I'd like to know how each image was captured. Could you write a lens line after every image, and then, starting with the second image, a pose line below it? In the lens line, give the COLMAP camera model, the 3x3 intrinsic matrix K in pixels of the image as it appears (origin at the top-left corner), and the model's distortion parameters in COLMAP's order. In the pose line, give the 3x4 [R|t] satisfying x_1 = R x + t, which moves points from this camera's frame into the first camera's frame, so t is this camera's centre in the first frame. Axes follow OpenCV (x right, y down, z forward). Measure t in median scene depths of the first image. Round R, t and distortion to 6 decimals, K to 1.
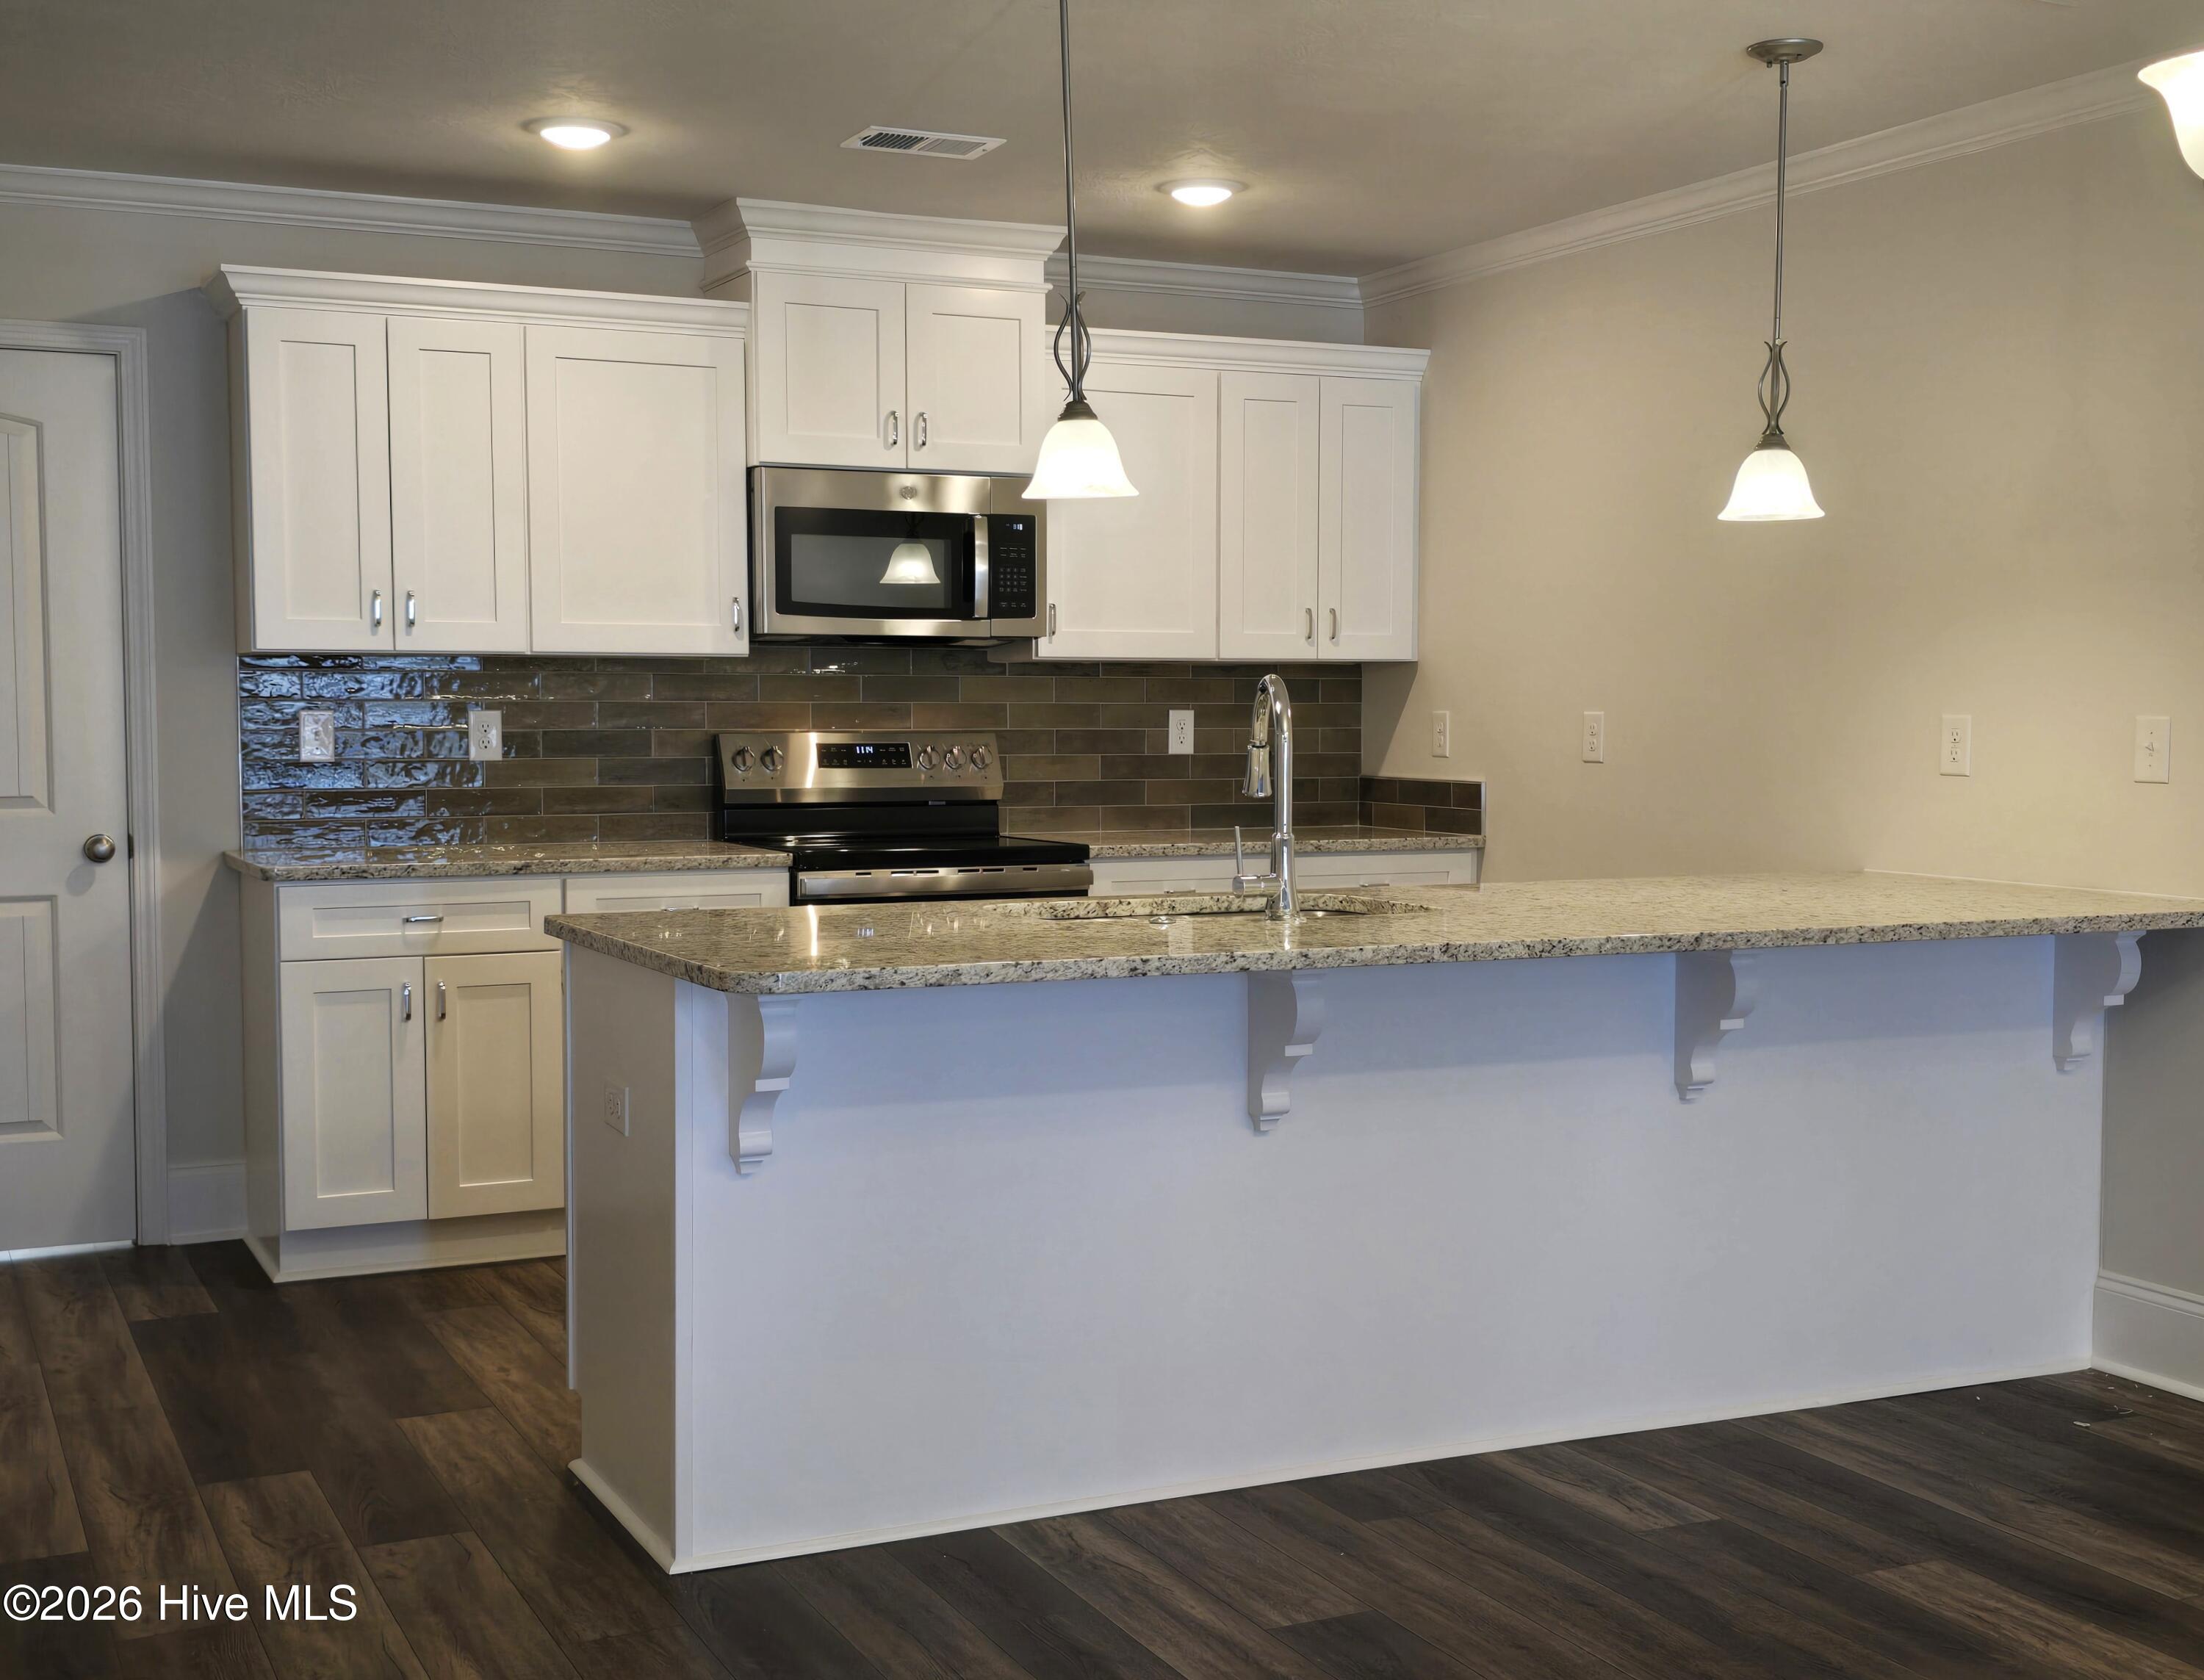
lens RADIAL K [[2593.5, 0, 1102.9], [0, 2593.5, 873.6], [0, 0, 1]] dist [0.176538, -0.499553]
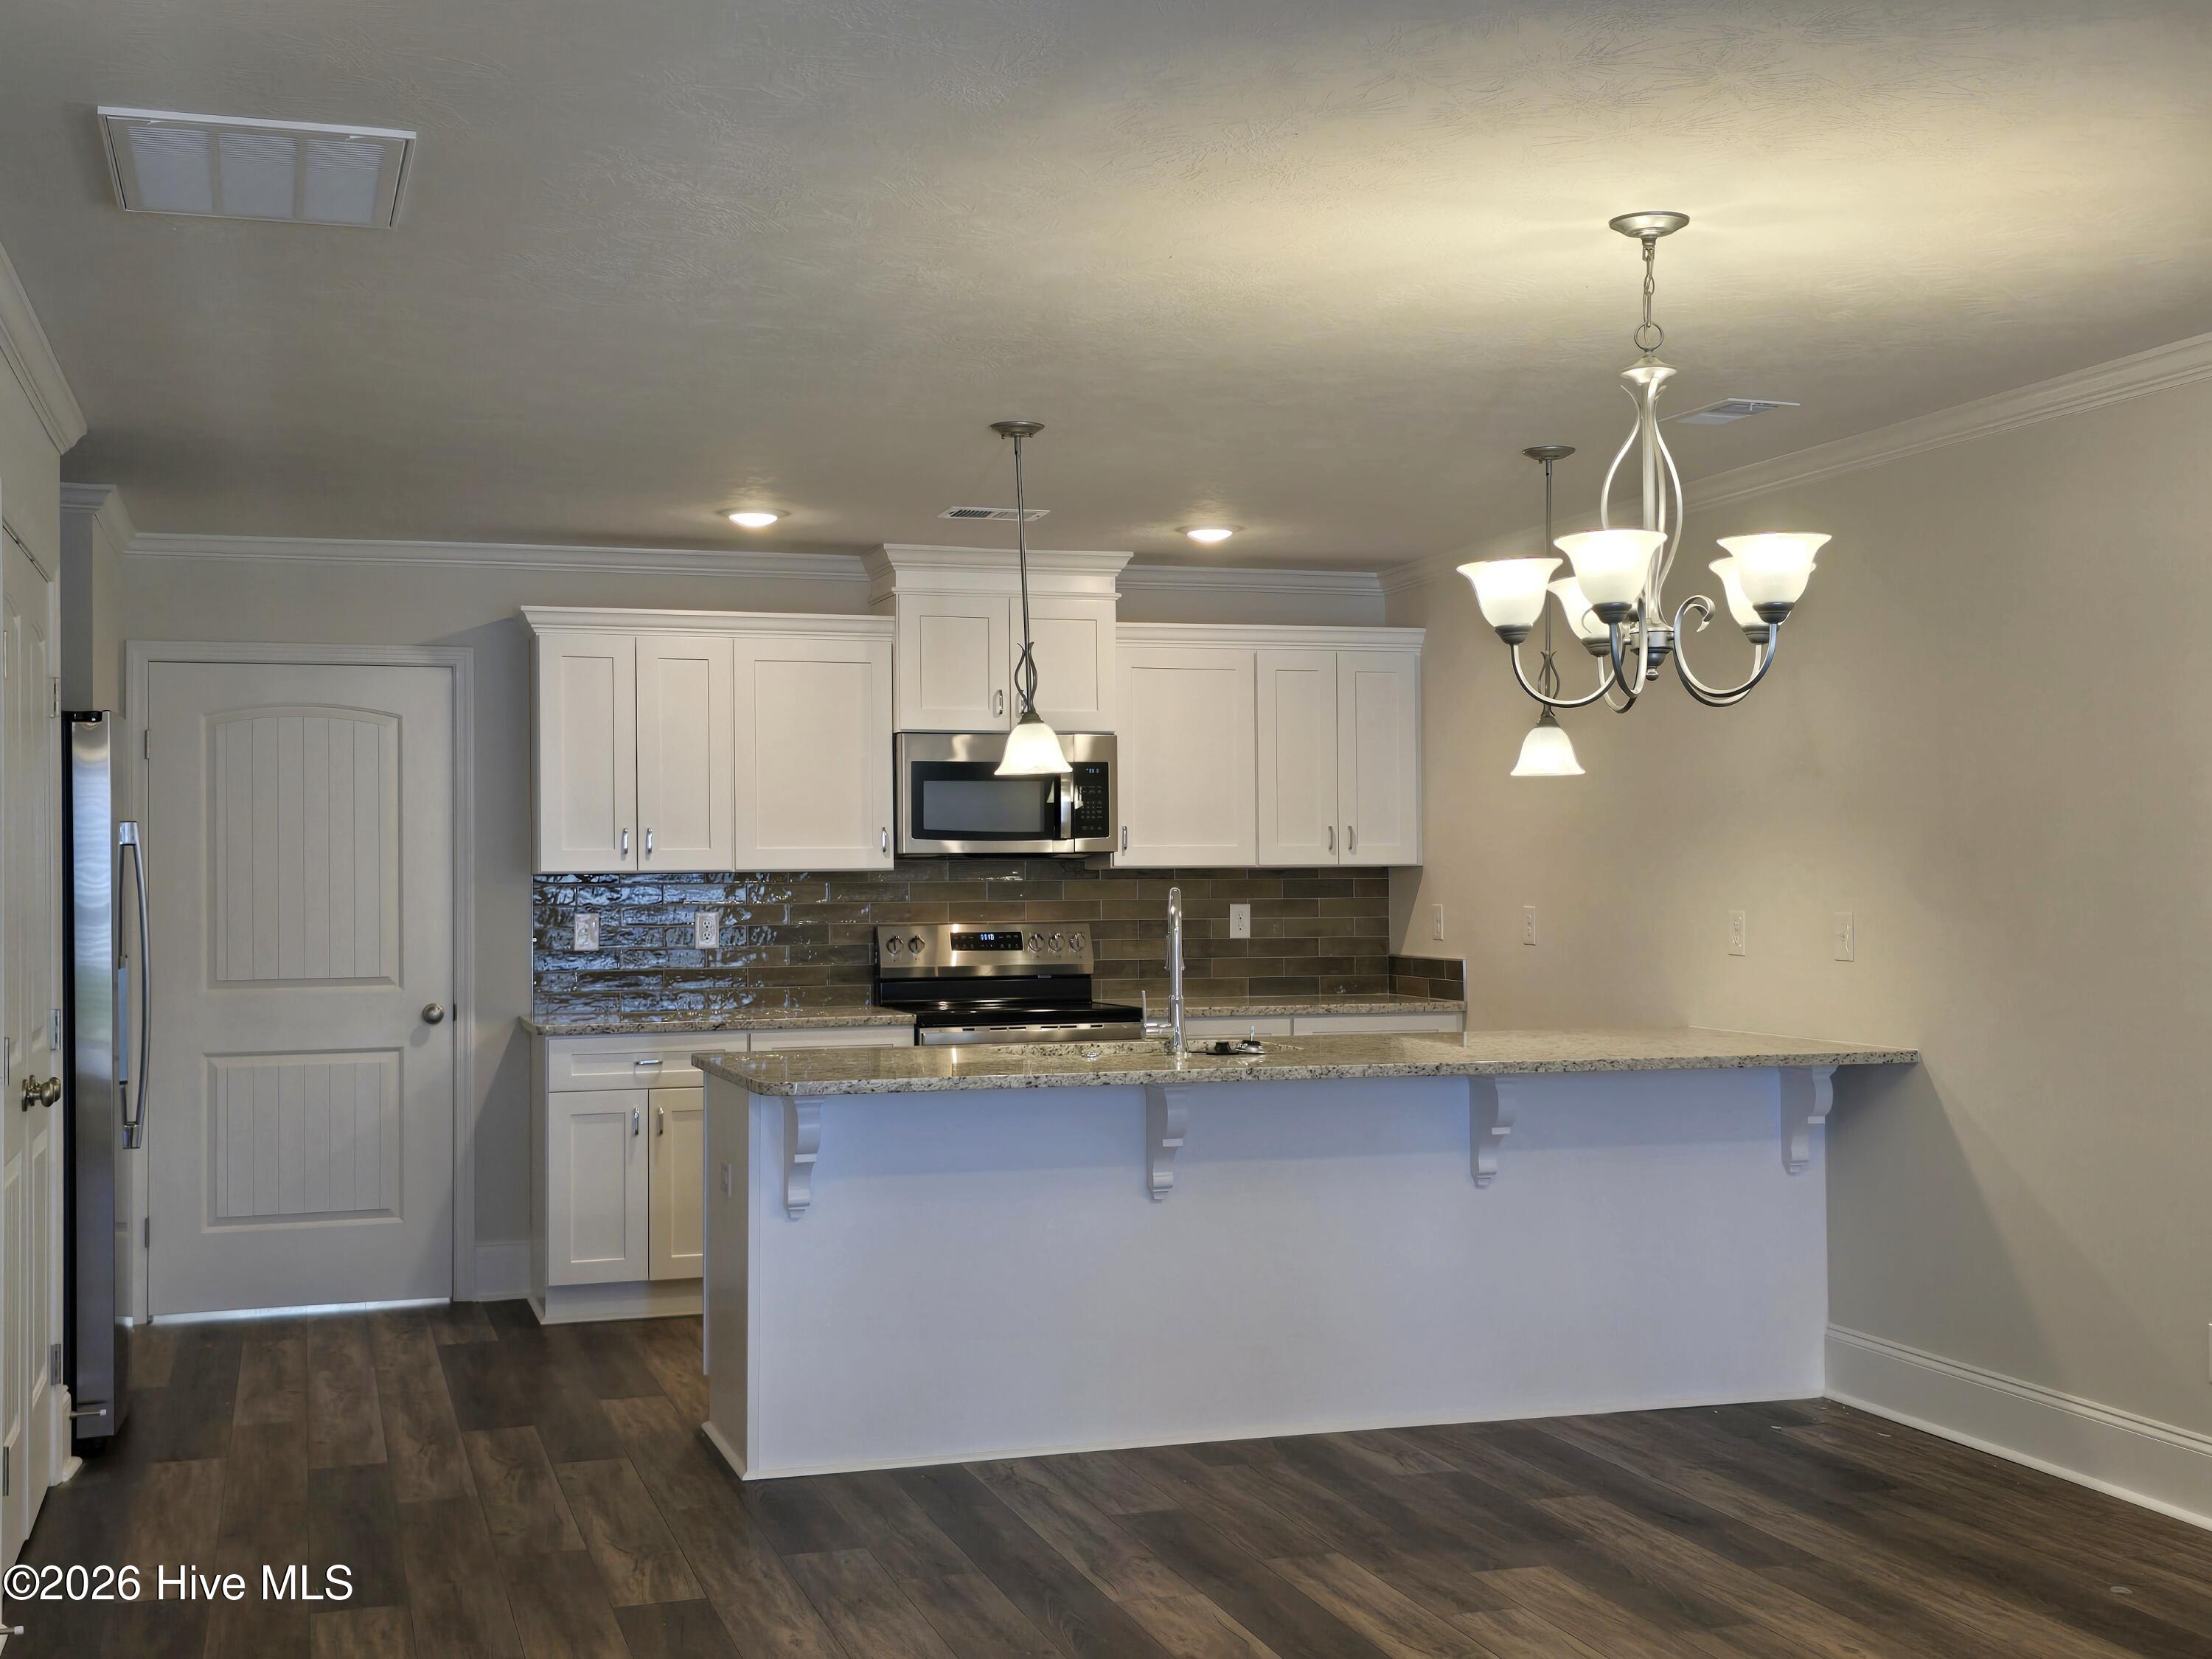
lens RADIAL K [[2560.1, 0, 1106.0], [0, 2560.1, 829.5], [0, 0, 1]] dist [0.258363, -1.117474]
pose [[0.990017, -0.012081, -0.140427, 0.173174], [0.000108, 0.996385, -0.084954, 0.010167], [0.140945, 0.084090, 0.986440, -0.329681]]
